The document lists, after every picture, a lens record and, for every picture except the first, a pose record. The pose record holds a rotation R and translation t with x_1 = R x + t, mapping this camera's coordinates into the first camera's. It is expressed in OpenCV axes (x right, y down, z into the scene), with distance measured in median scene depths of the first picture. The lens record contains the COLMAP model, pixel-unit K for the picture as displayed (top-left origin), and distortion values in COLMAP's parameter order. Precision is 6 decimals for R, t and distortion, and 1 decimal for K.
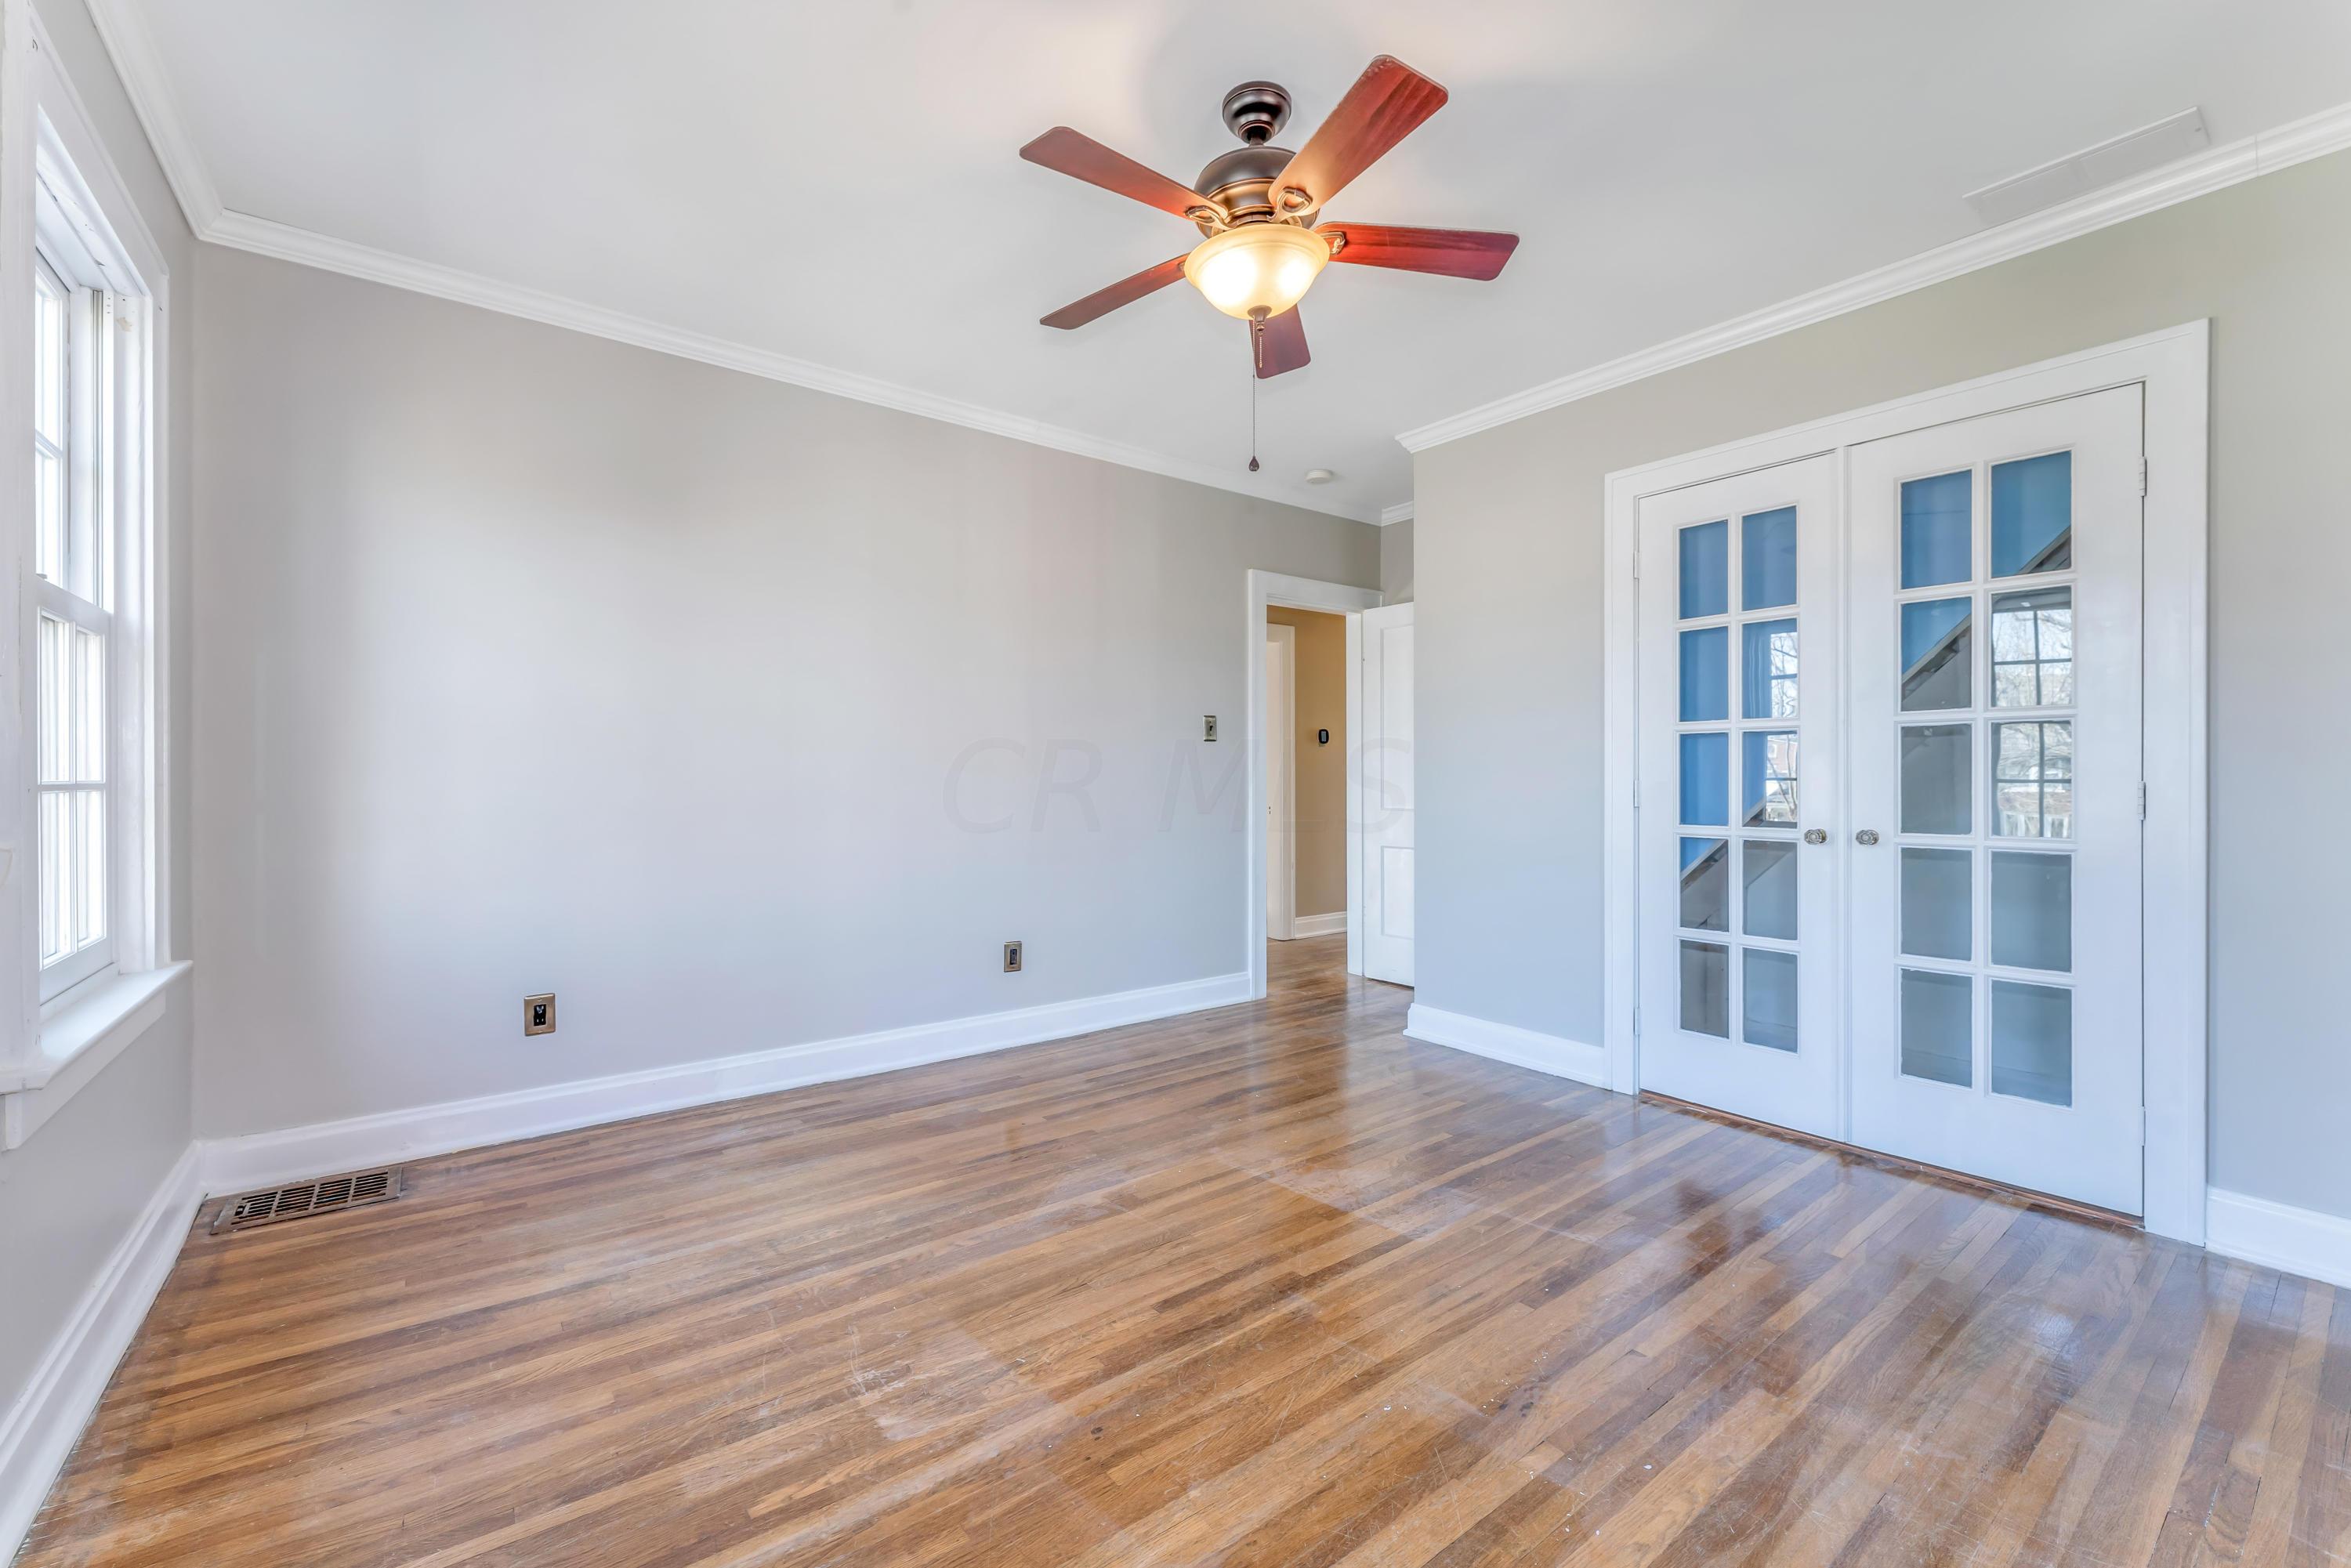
lens RADIAL K [[960.0, 0, 1165.5], [0, 960.0, 771.6], [0, 0, 1]] dist [-0.002112, 0.000124]
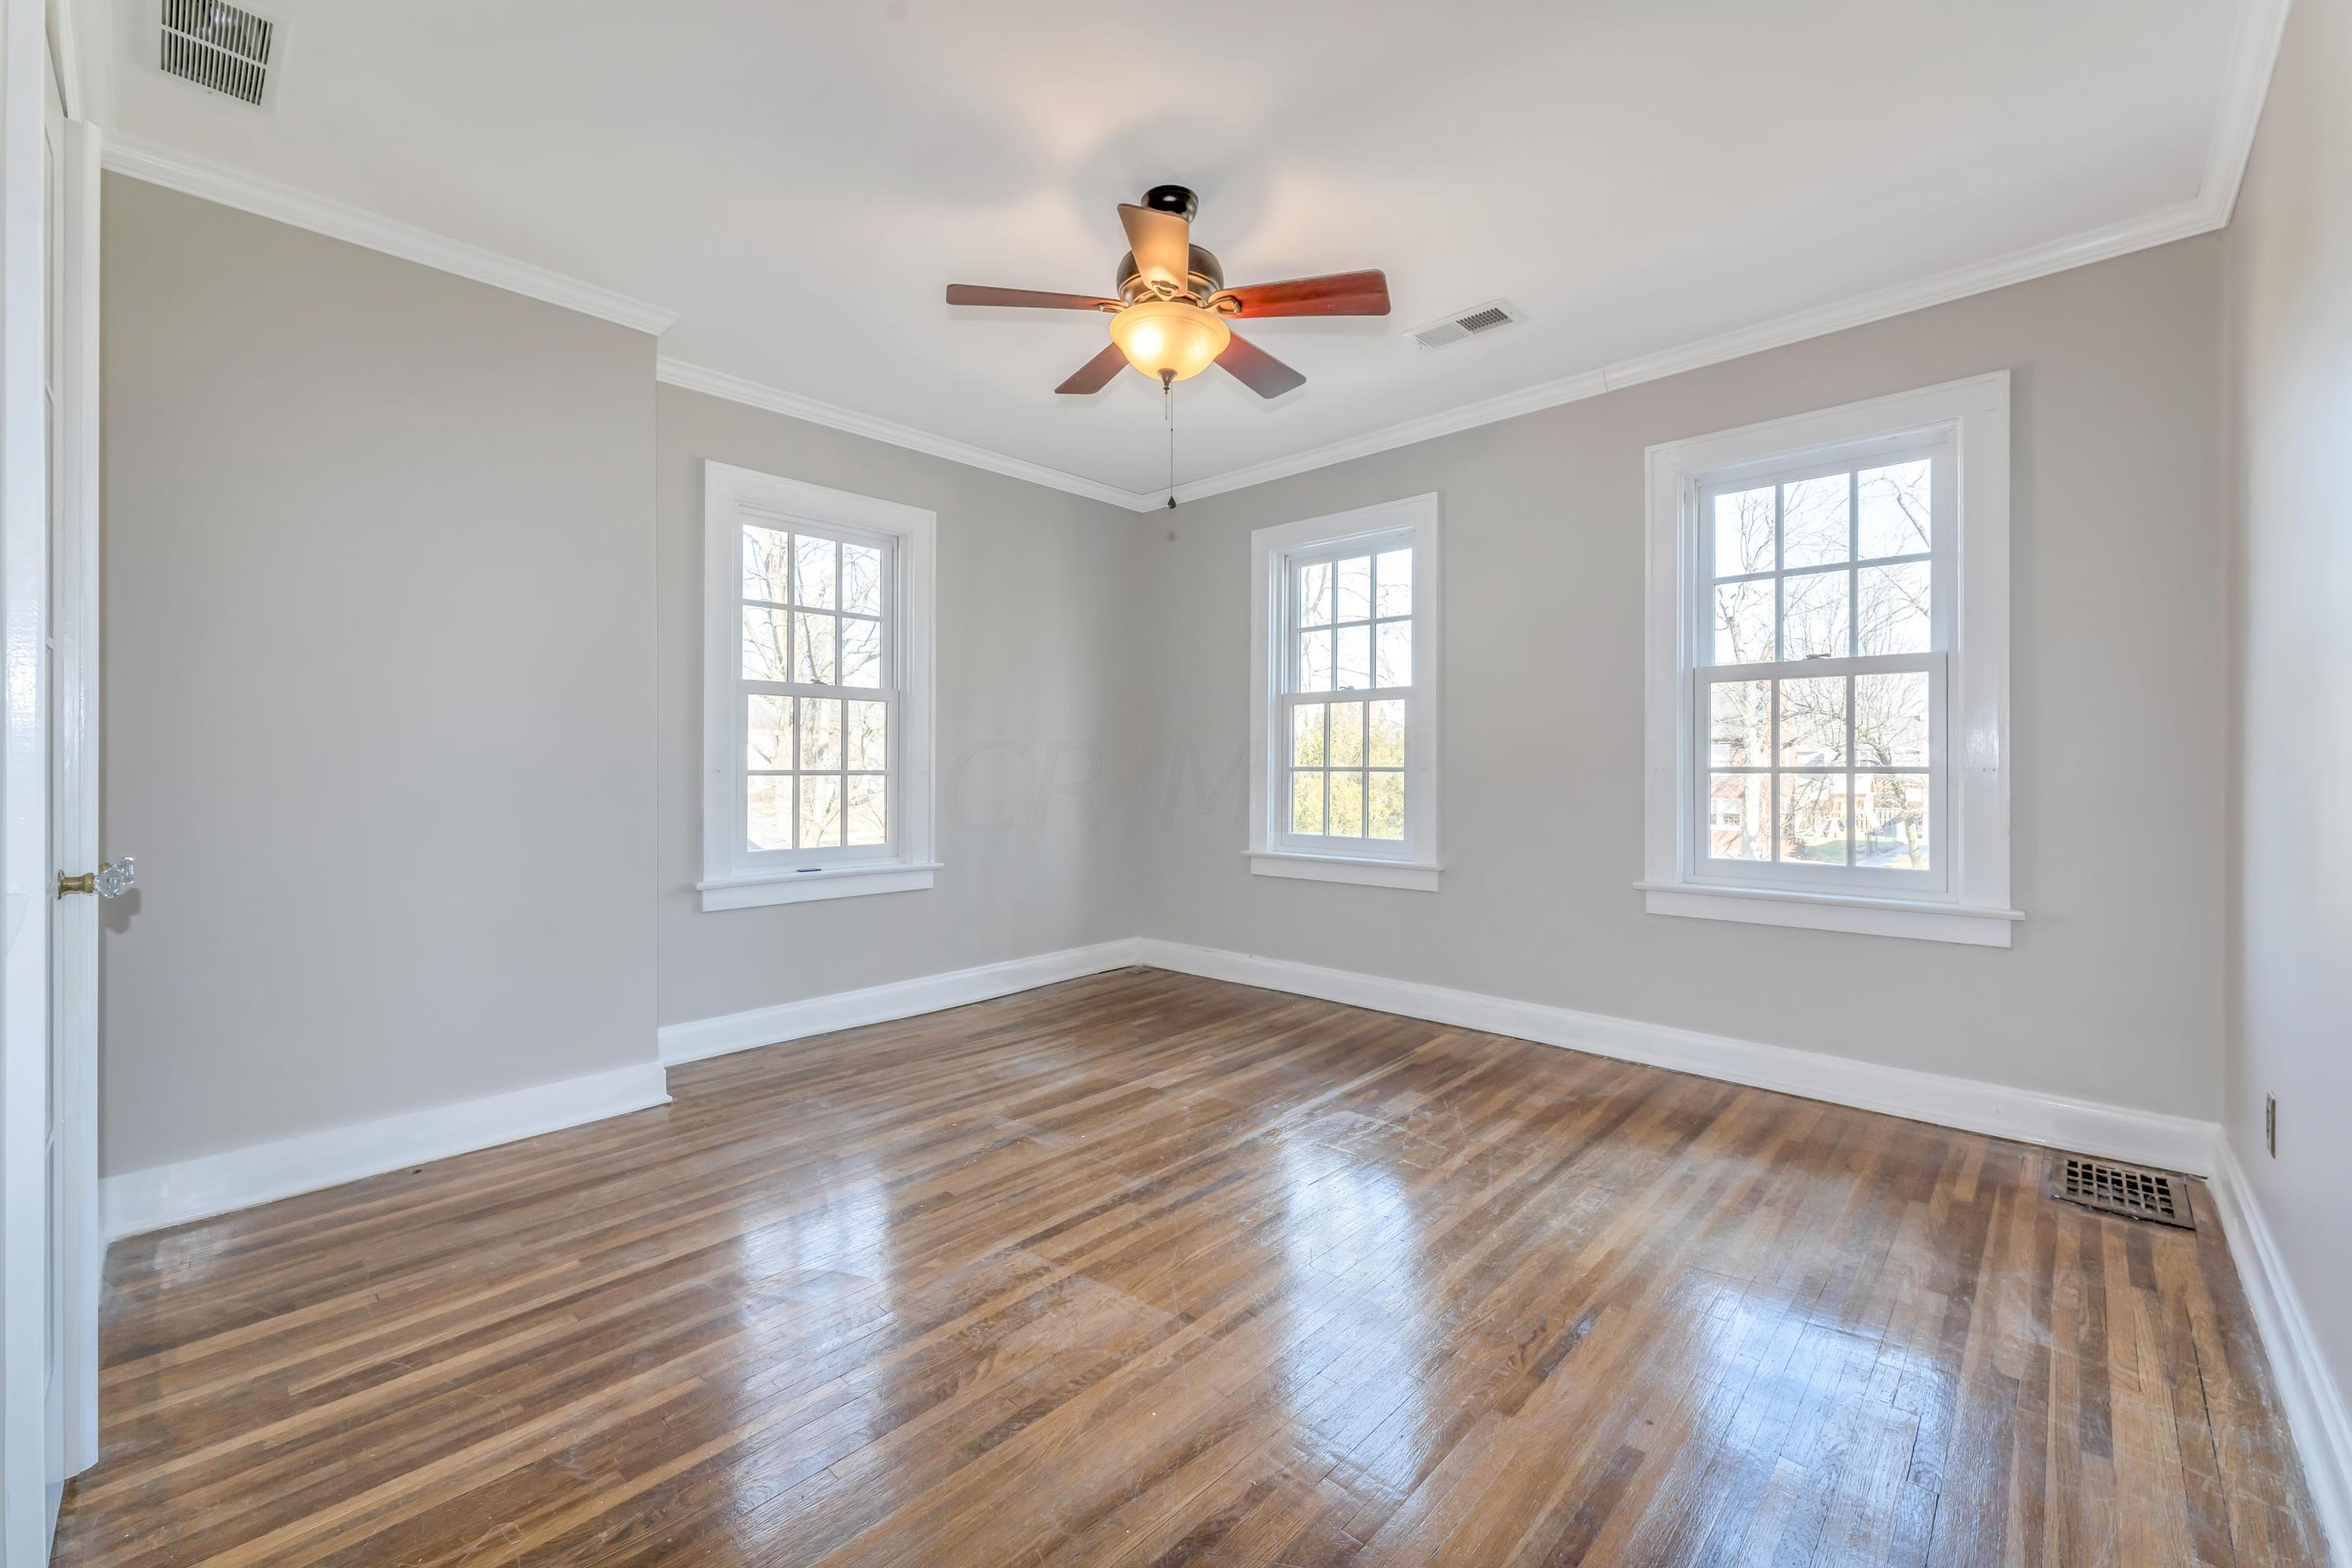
lens RADIAL K [[960.5, 0, 1166.0], [0, 960.5, 771.6], [0, 0, 1]] dist [-0.002112, 0.000124]
pose [[-0.986761, 0.001027, -0.162176, 0.291602], [0.001290, 0.999998, -0.001514, 0.016750], [0.162174, -0.001704, -0.986761, 2.173168]]
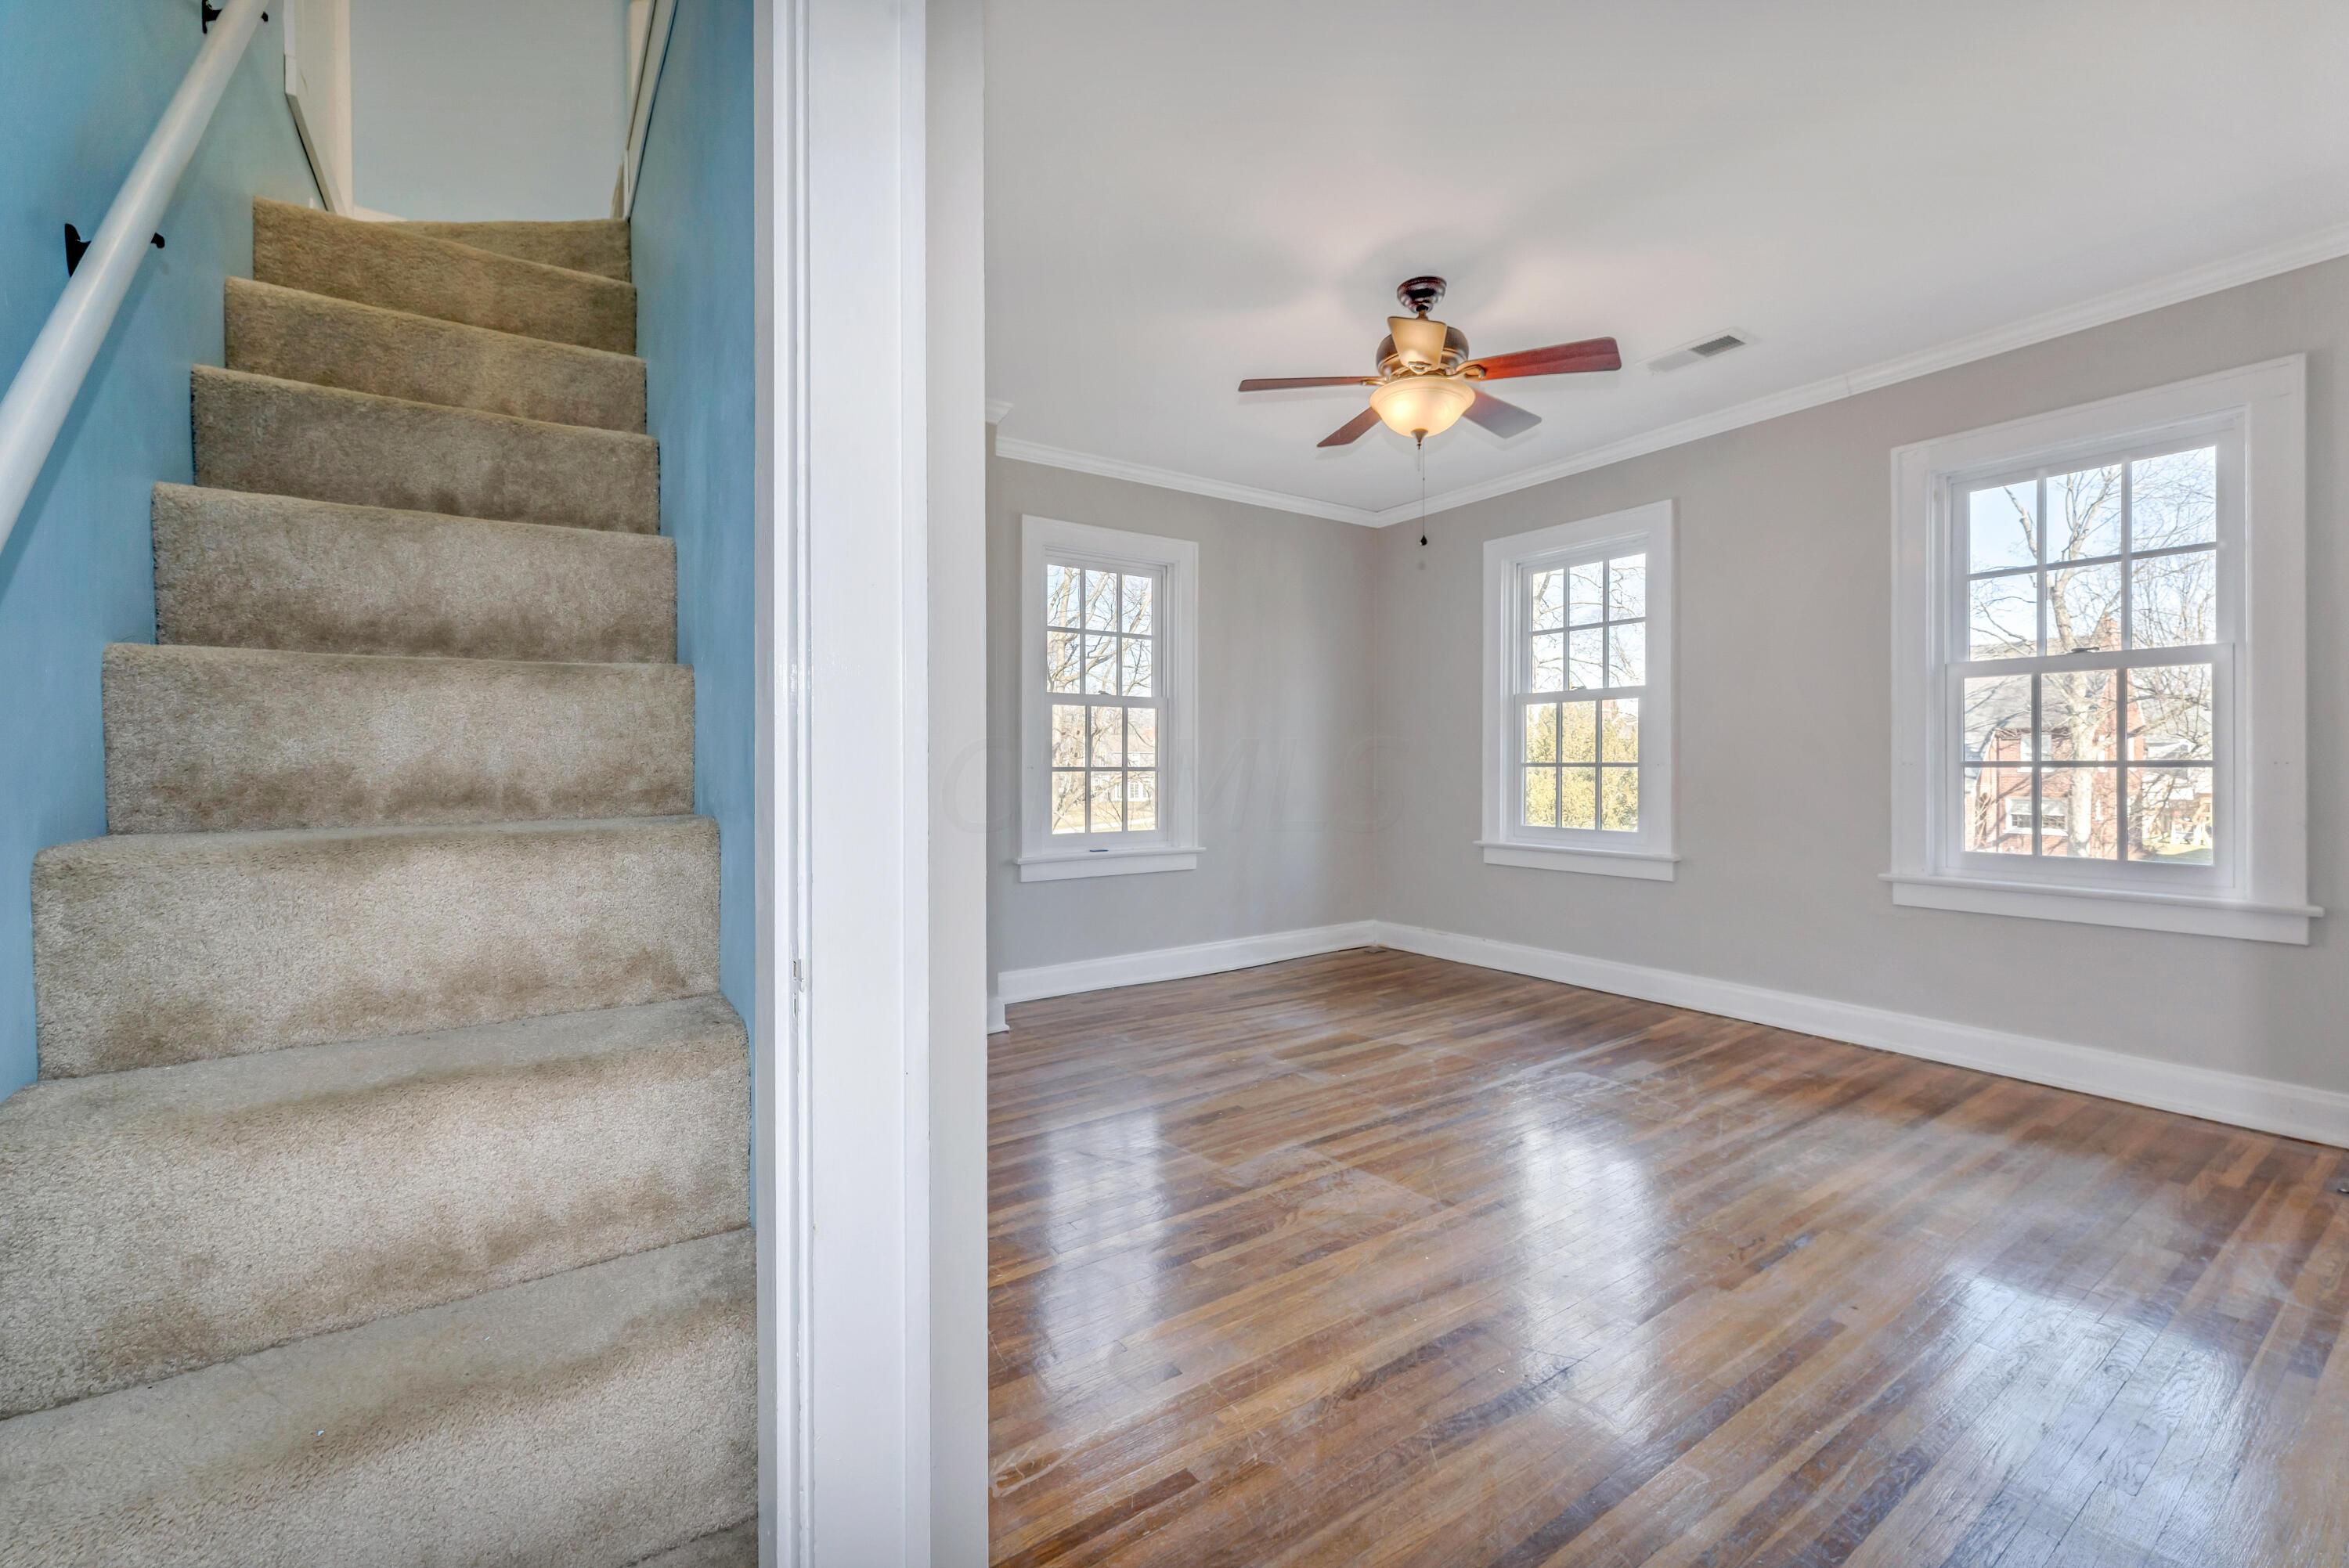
lens RADIAL K [[959.2, 0, 1164.5], [0, 959.2, 771.6], [0, 0, 1]] dist [-0.002112, 0.000124]
pose [[-0.998406, 0.003623, 0.056316, 0.394916], [0.003715, 0.999992, 0.001523, 0.017744], [-0.056310, 0.001730, -0.998412, 2.434527]]
